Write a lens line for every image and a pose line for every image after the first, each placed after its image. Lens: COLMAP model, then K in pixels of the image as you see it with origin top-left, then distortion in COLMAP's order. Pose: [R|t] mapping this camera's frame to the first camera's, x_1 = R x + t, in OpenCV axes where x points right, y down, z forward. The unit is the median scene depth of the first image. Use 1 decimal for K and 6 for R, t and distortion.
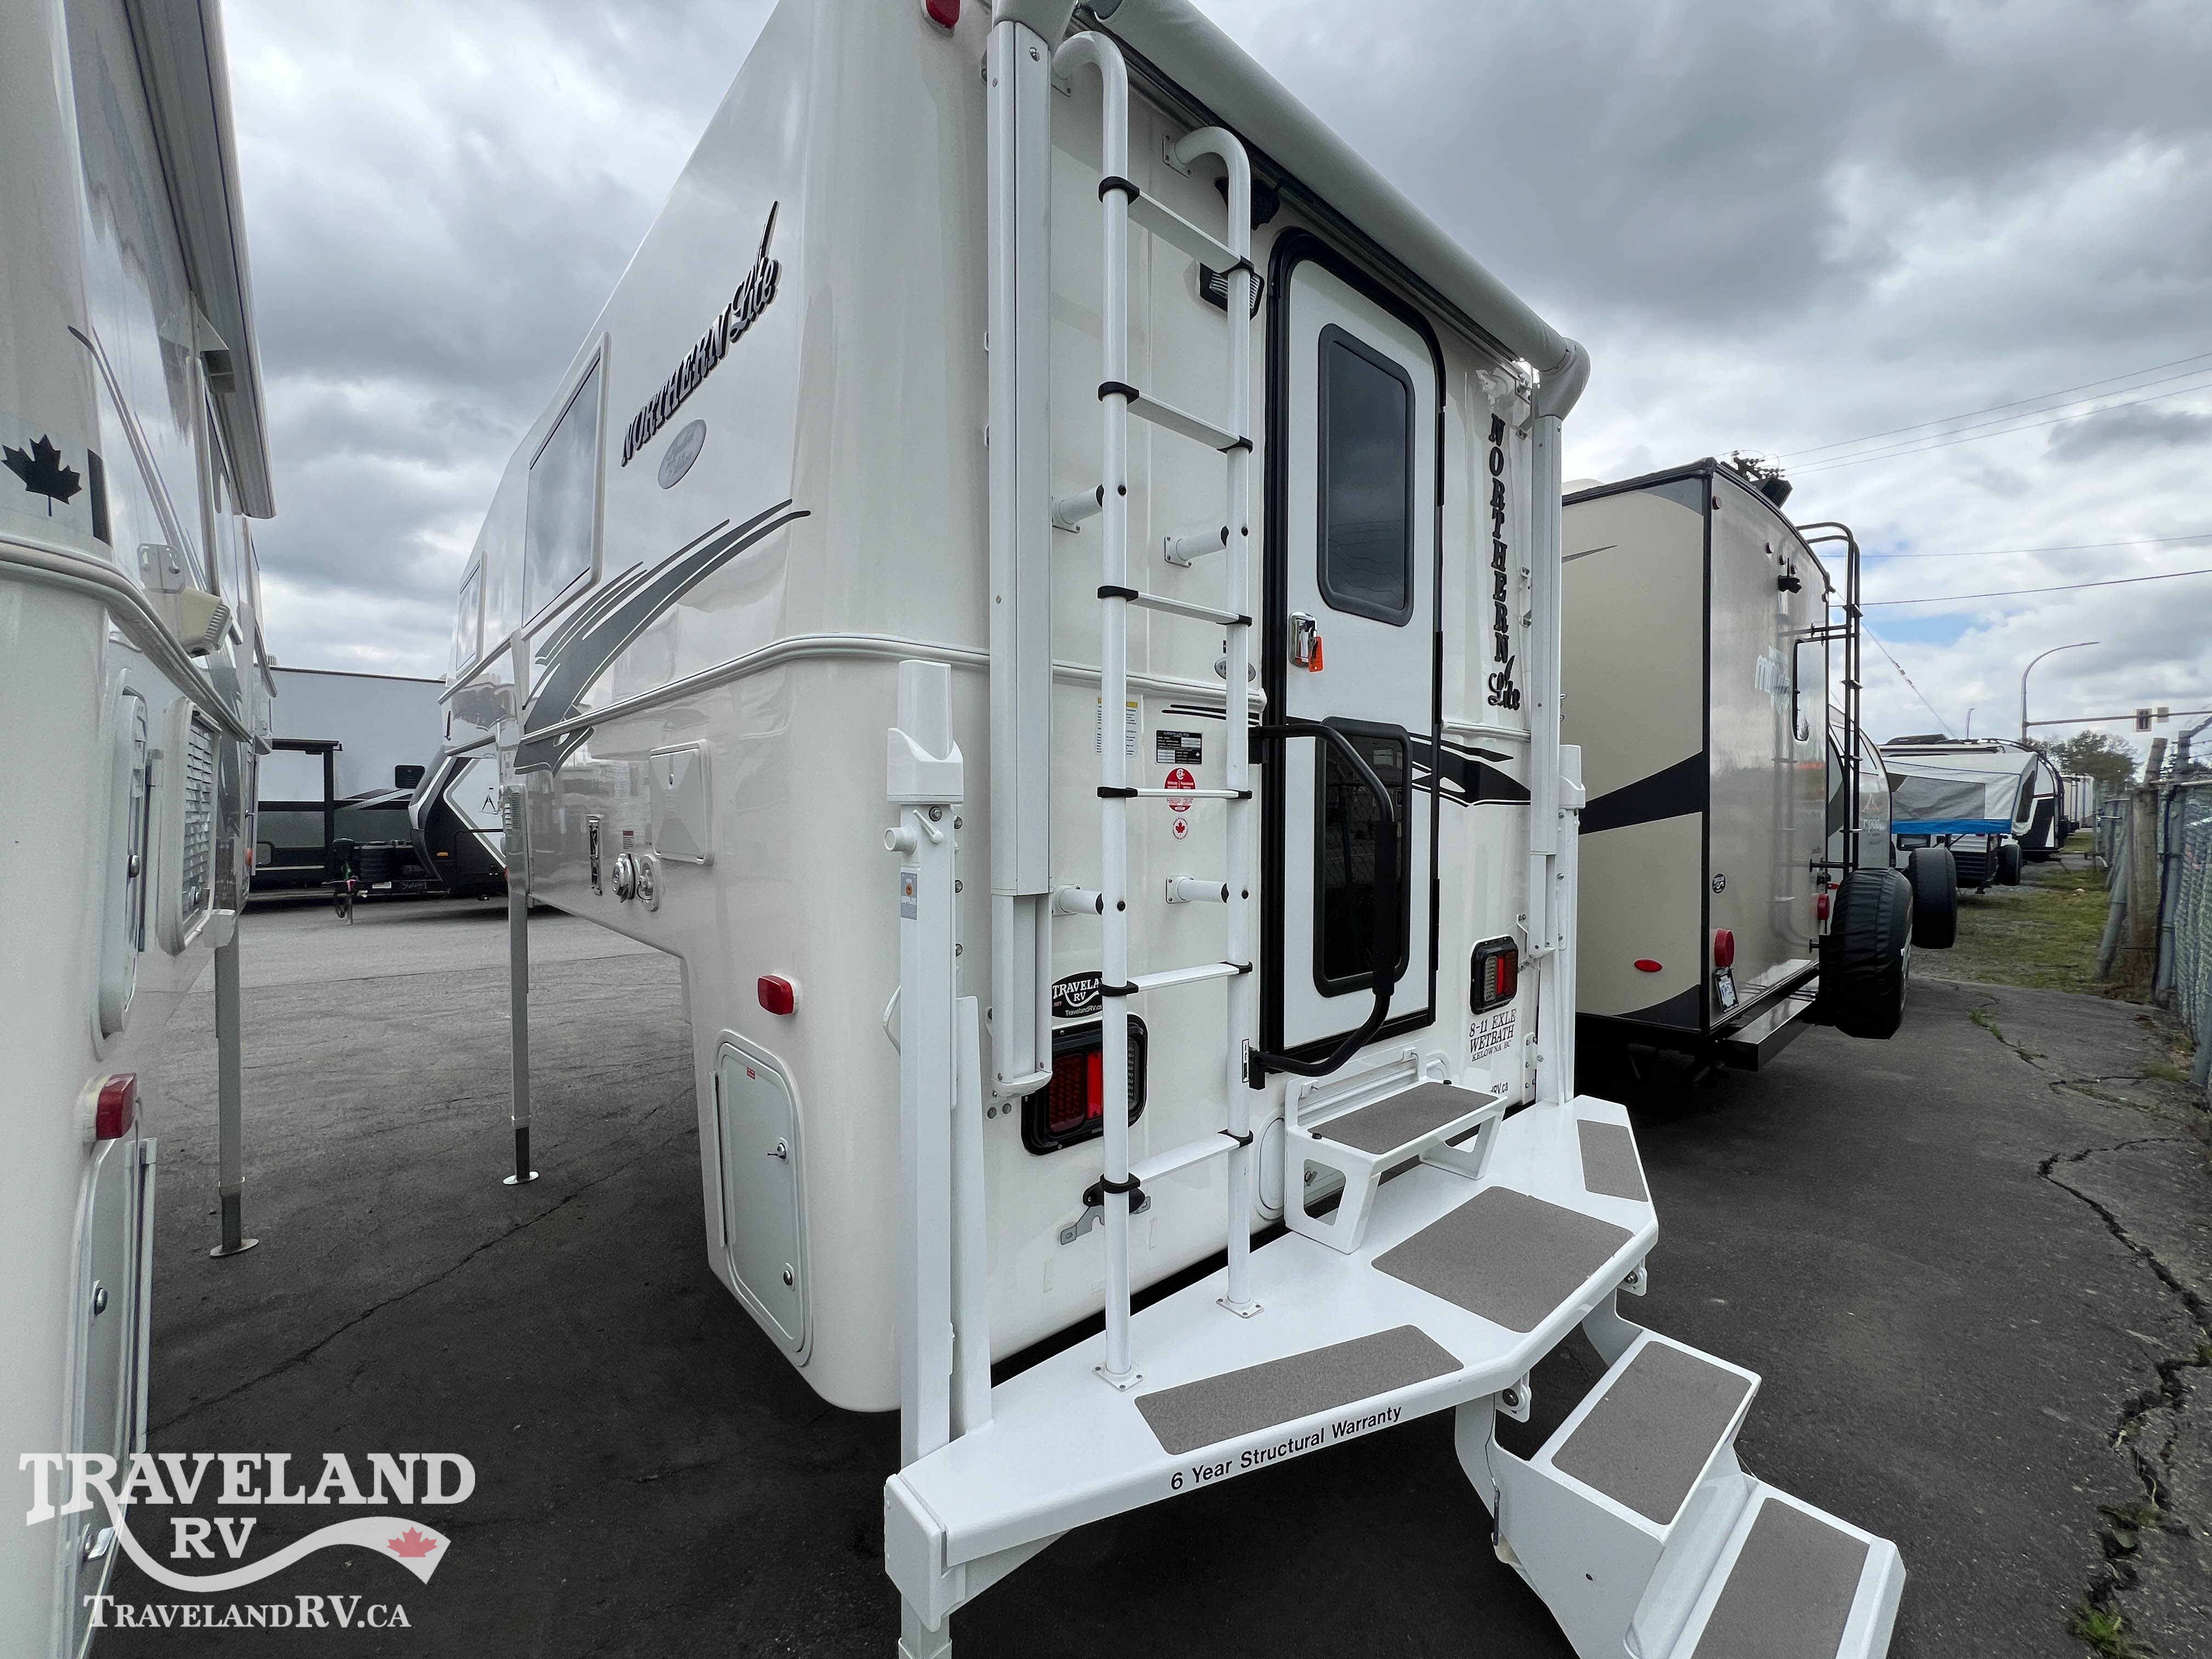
lens RADIAL K [[883.8, 0, 1106.0], [0, 883.8, 829.5], [0, 0, 1]] dist [-0.001796, -0.000197]
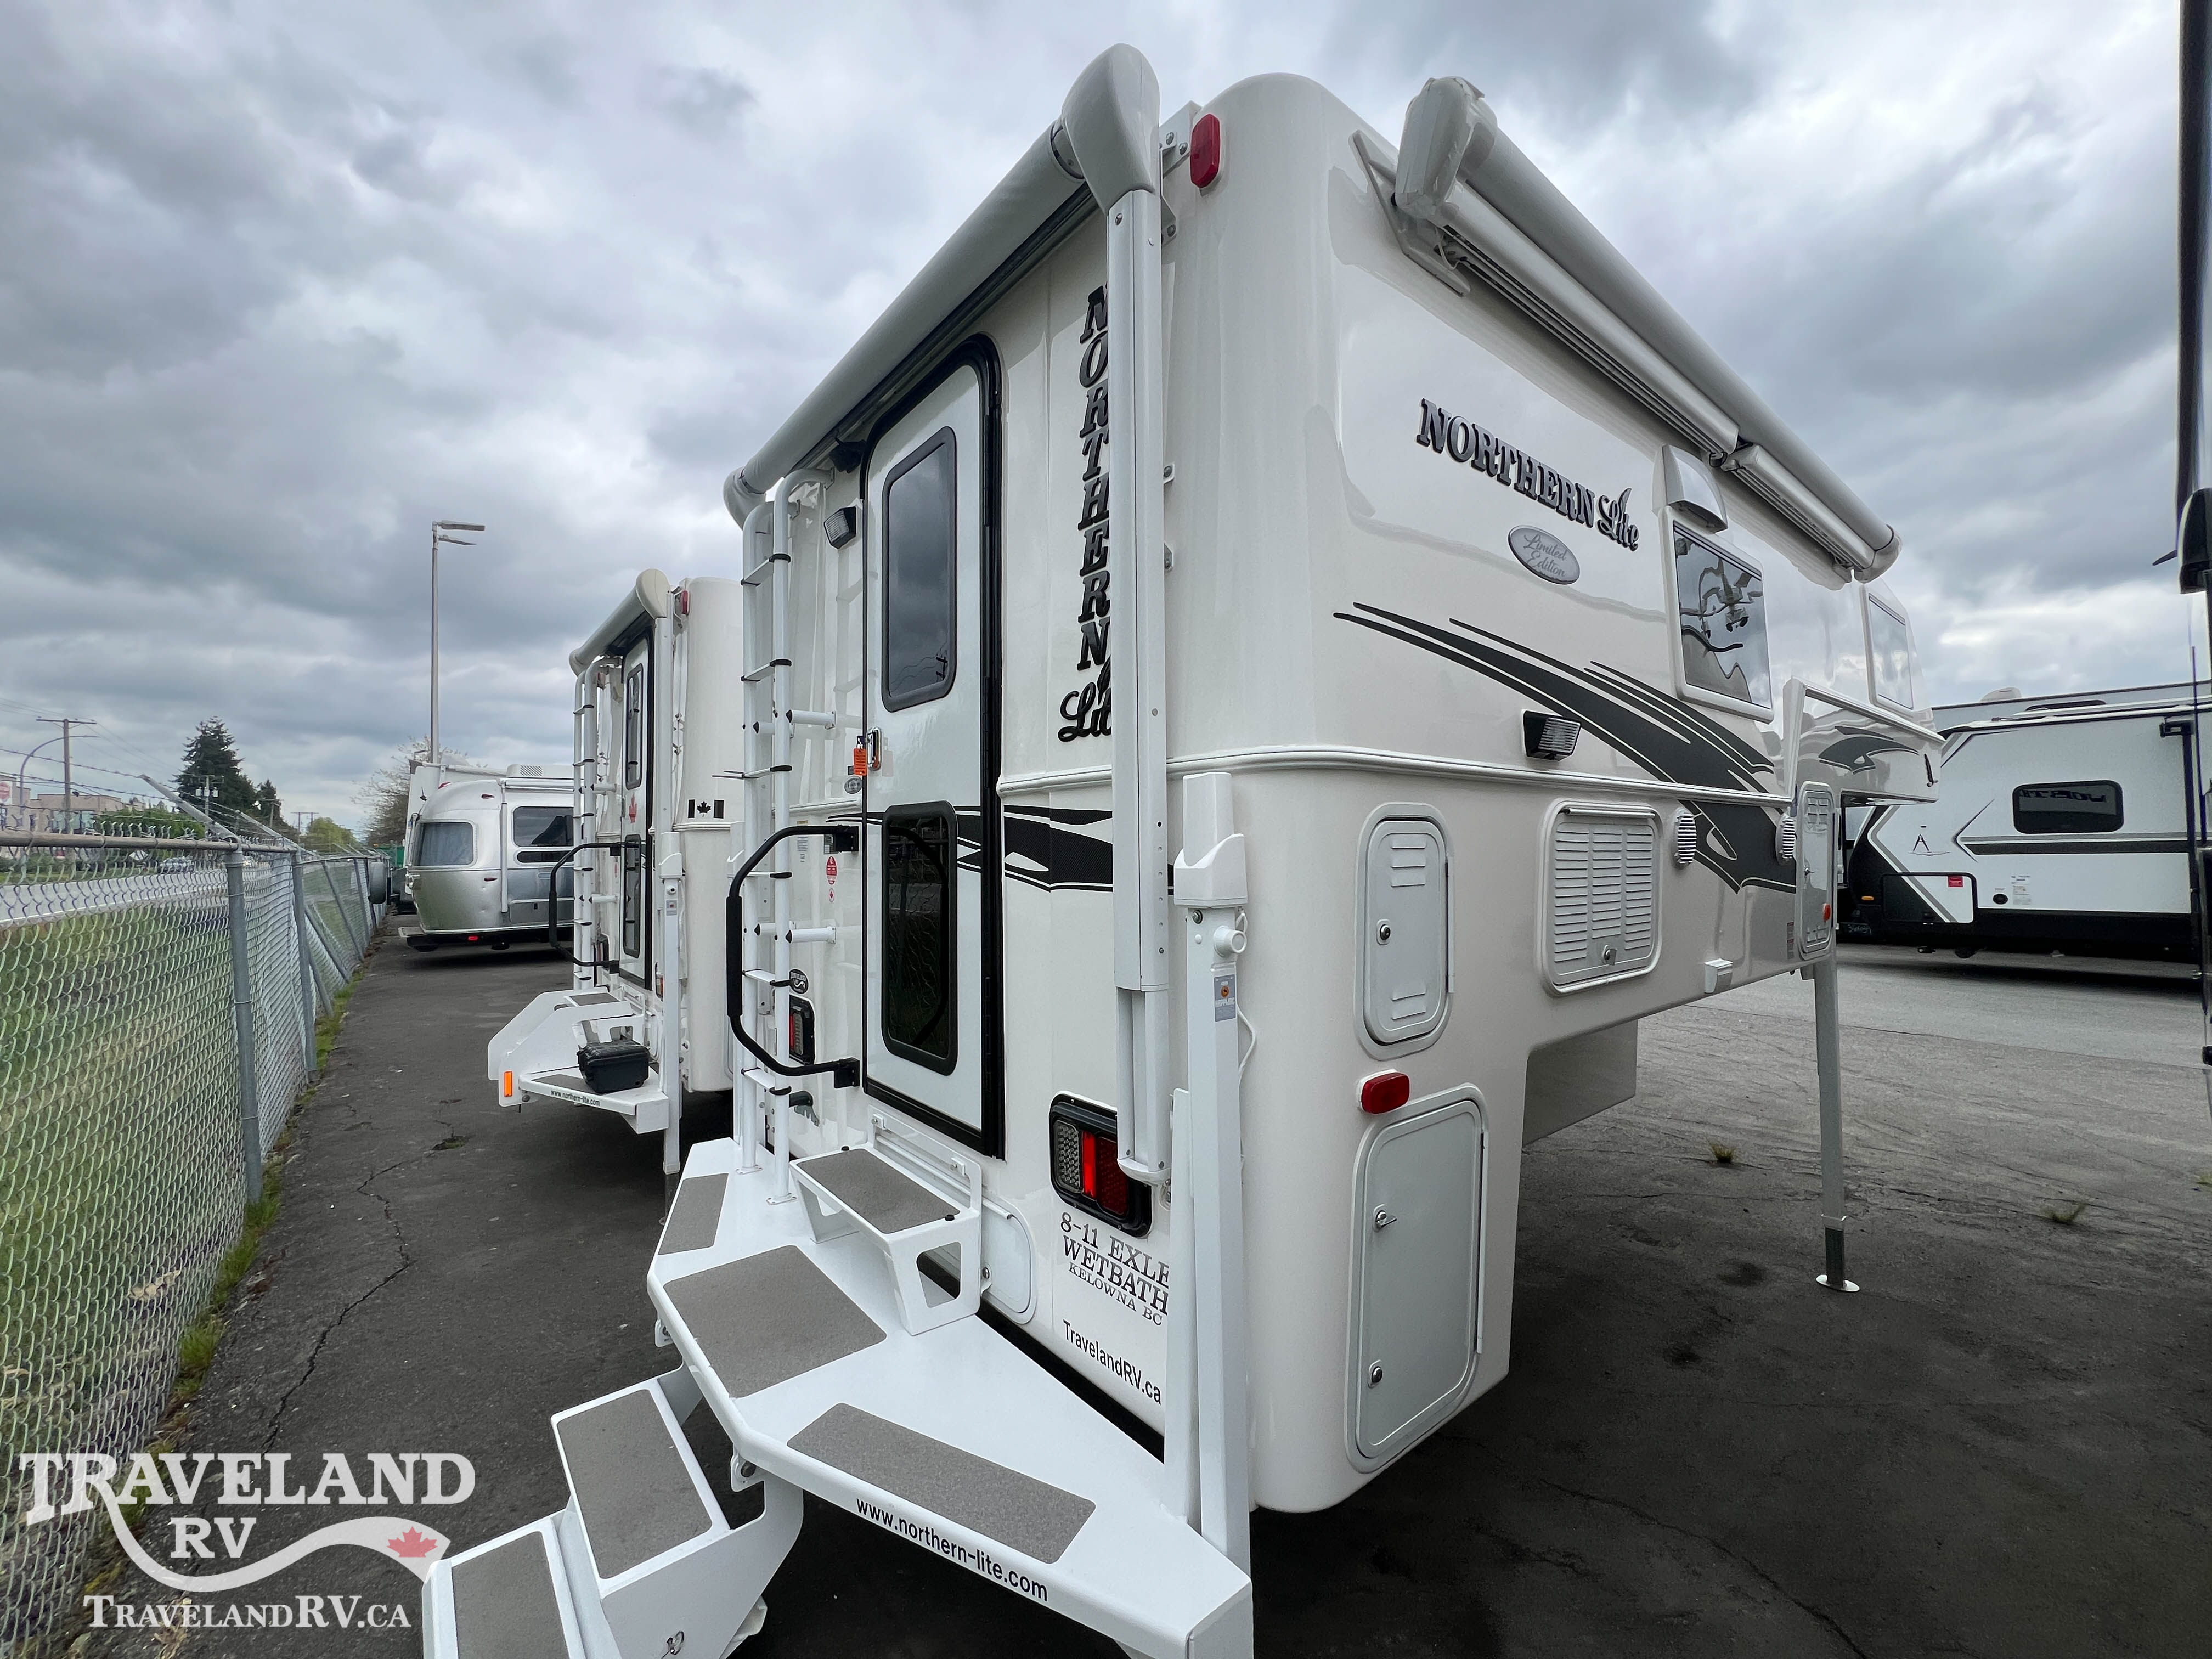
lens RADIAL K [[883.8, 0, 1106.0], [0, 883.8, 829.5], [0, 0, 1]] dist [-0.001796, -0.000197]
pose [[-0.049533, -0.026726, -0.998415, 1.205748], [-0.010704, 0.999599, -0.026227, -0.061659], [0.998715, 0.009388, -0.049799, 1.163103]]
